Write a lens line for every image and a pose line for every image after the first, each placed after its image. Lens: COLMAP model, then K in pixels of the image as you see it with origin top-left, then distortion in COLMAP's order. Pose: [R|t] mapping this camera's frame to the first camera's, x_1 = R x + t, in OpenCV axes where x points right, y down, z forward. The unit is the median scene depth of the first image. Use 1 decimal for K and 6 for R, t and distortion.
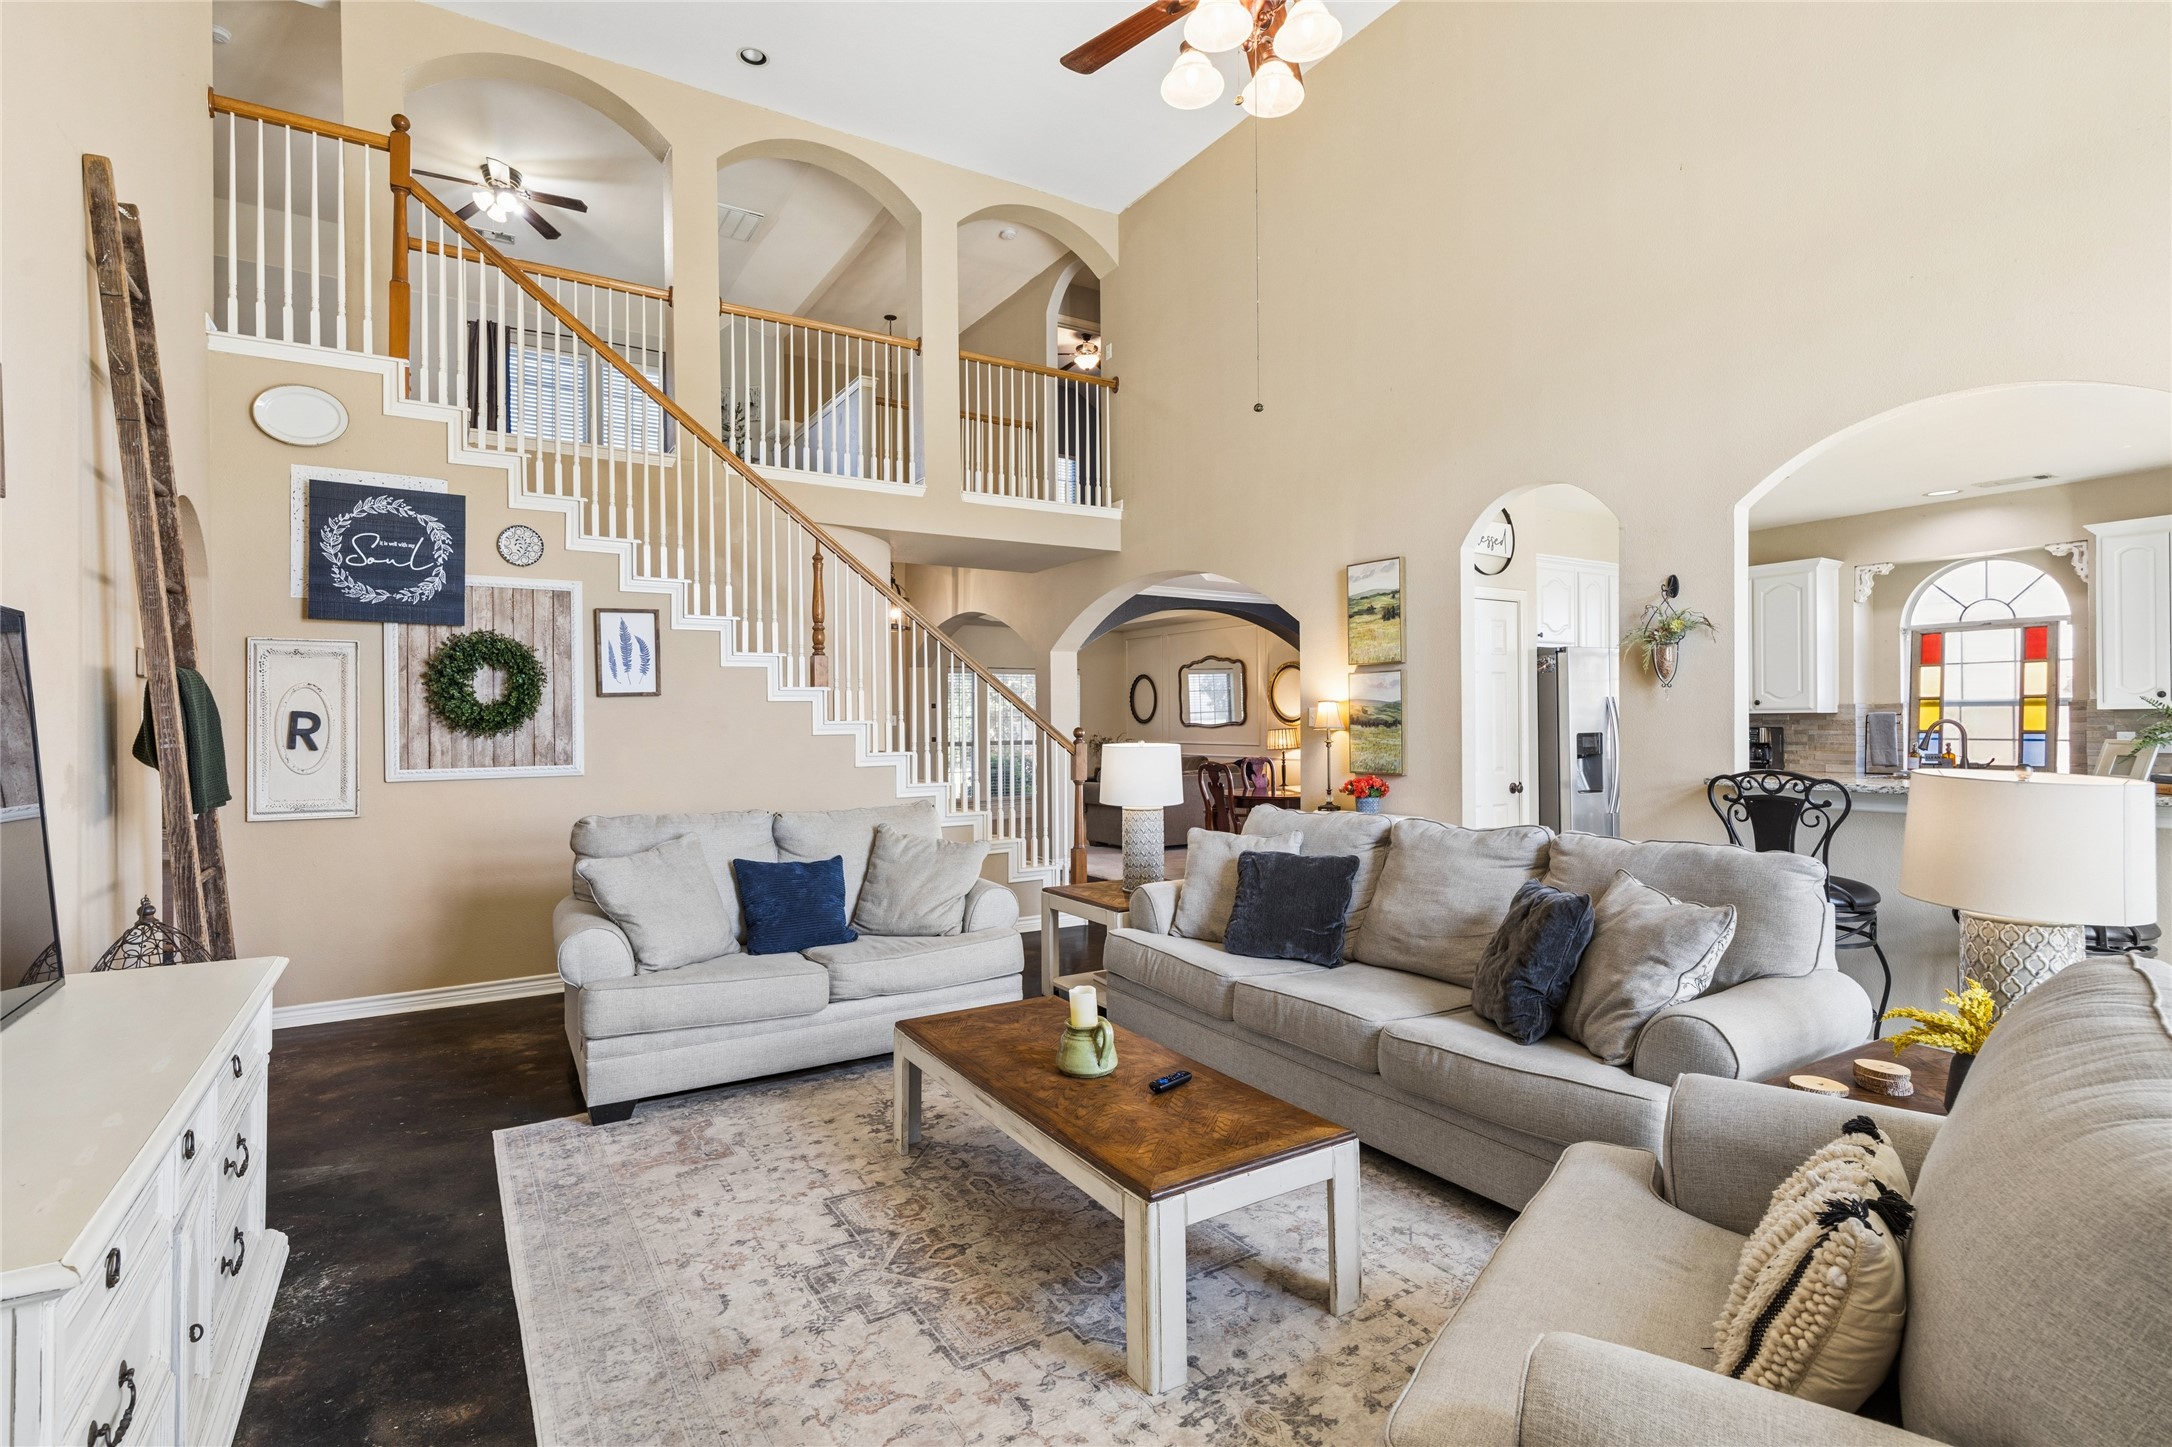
lens RADIAL K [[1018.1, 0, 1081.1], [0, 1018.1, 725.2], [0, 0, 1]] dist [0.002514, -0.000038]
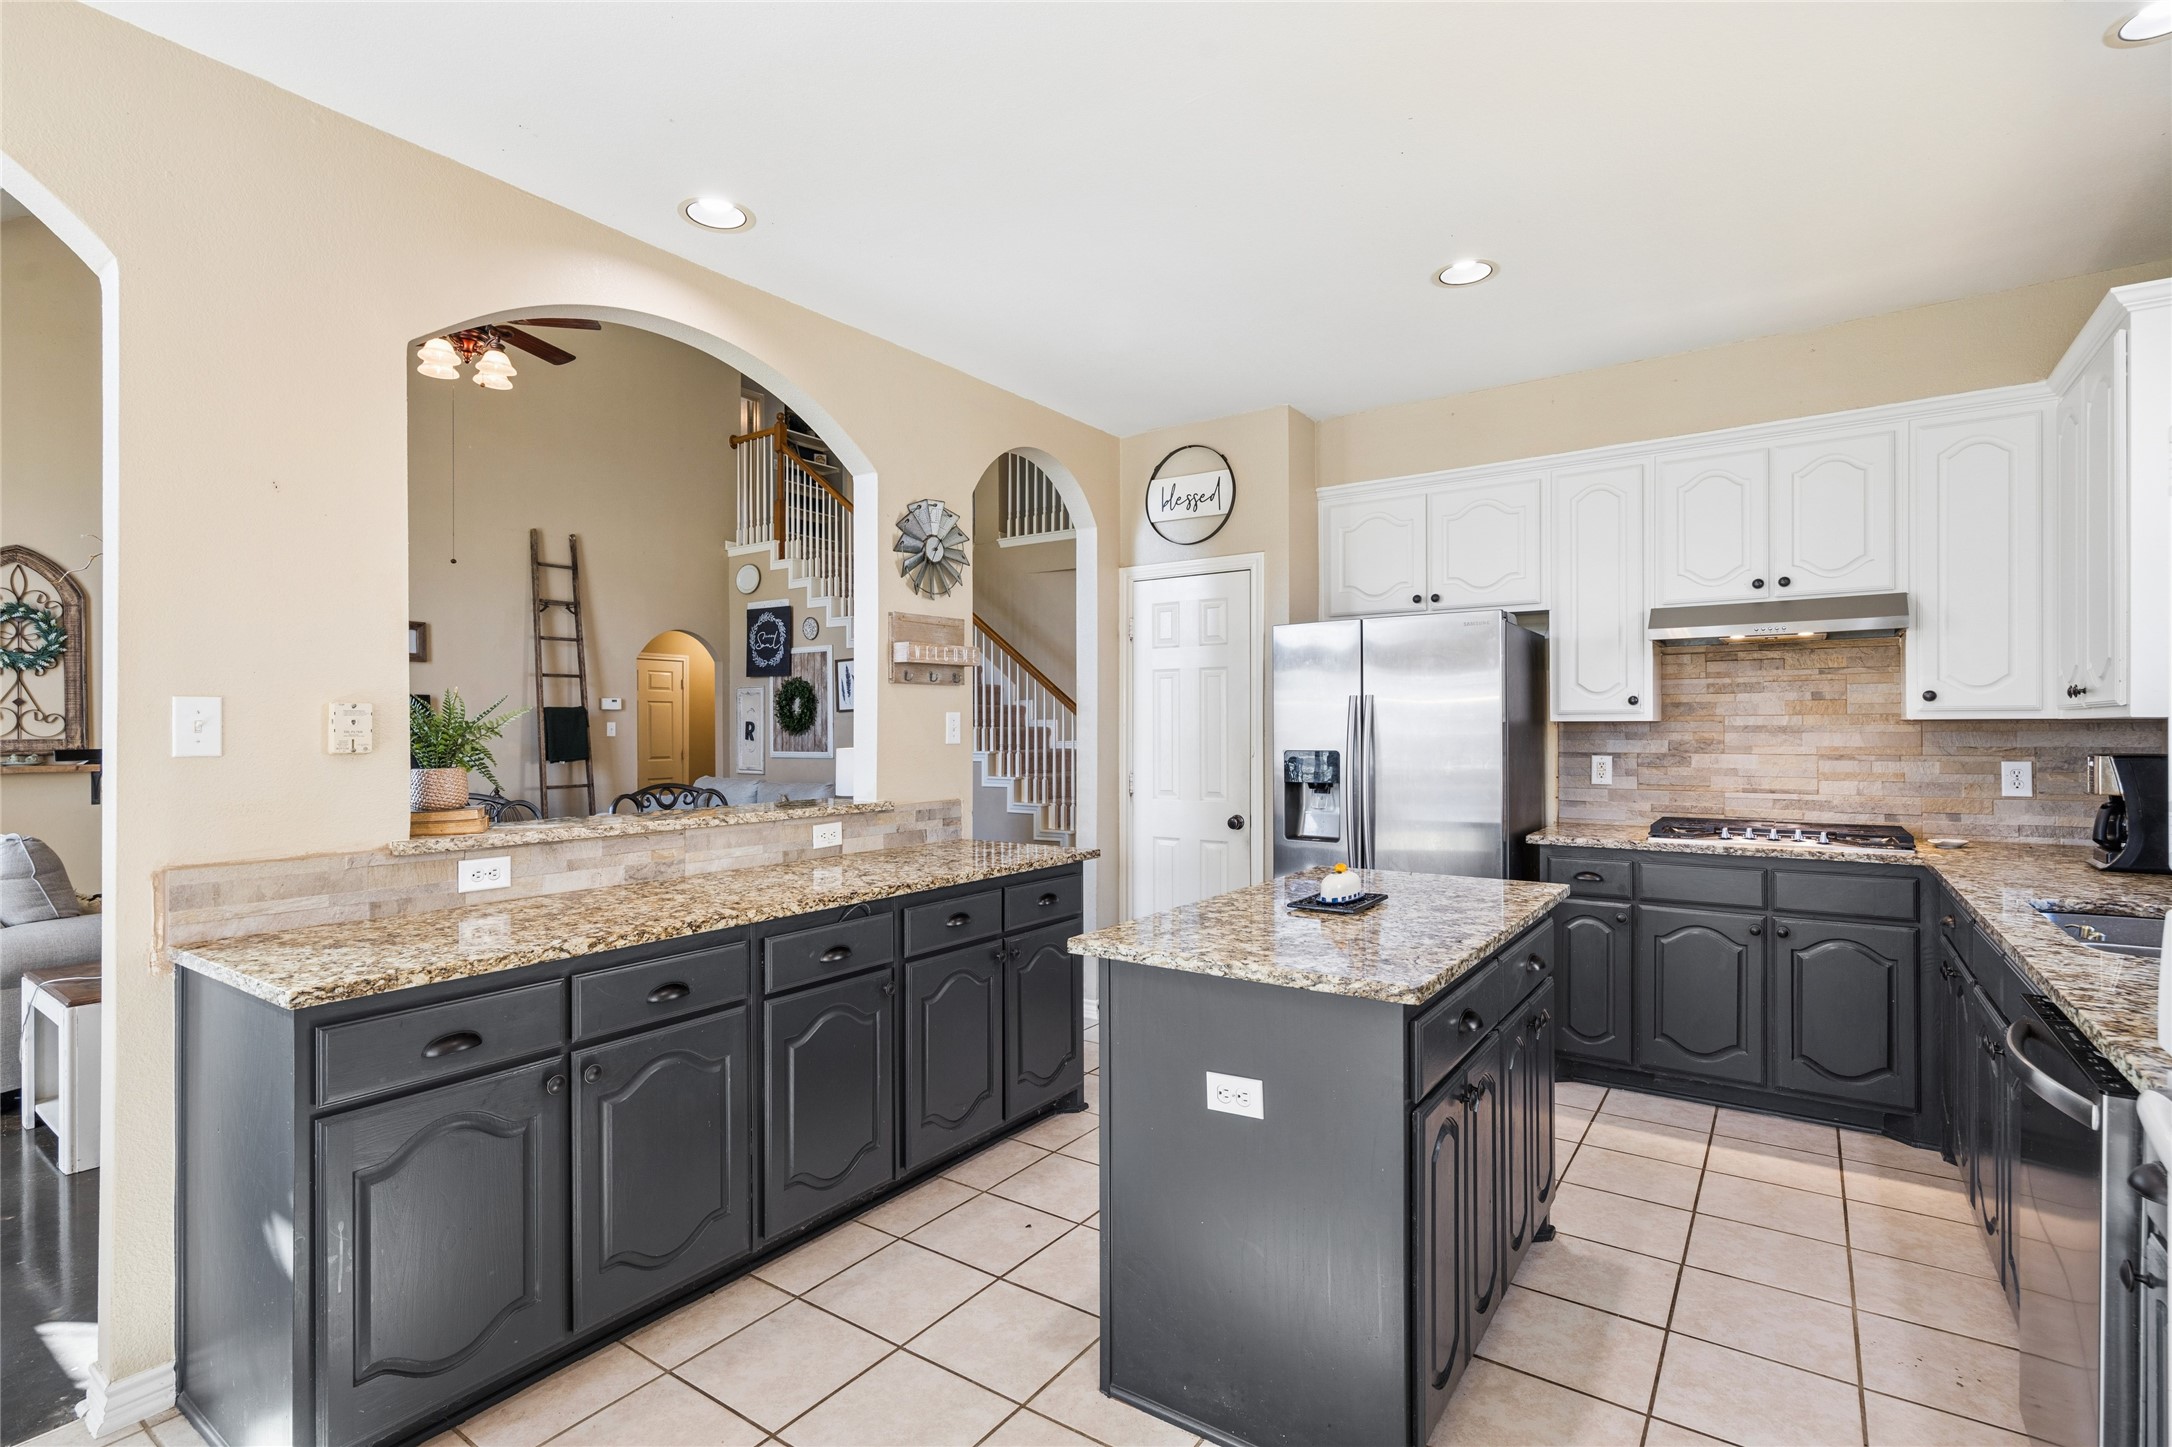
lens RADIAL K [[1018.1, 0, 1087.3], [0, 1018.1, 723.9], [0, 0, 1]] dist [0.002514, -0.000038]
pose [[0.400749, 0.003441, -0.916181, 1.327085], [0.001335, 0.999990, 0.004340, -0.016521], [0.916187, -0.002962, 0.400740, 0.754930]]
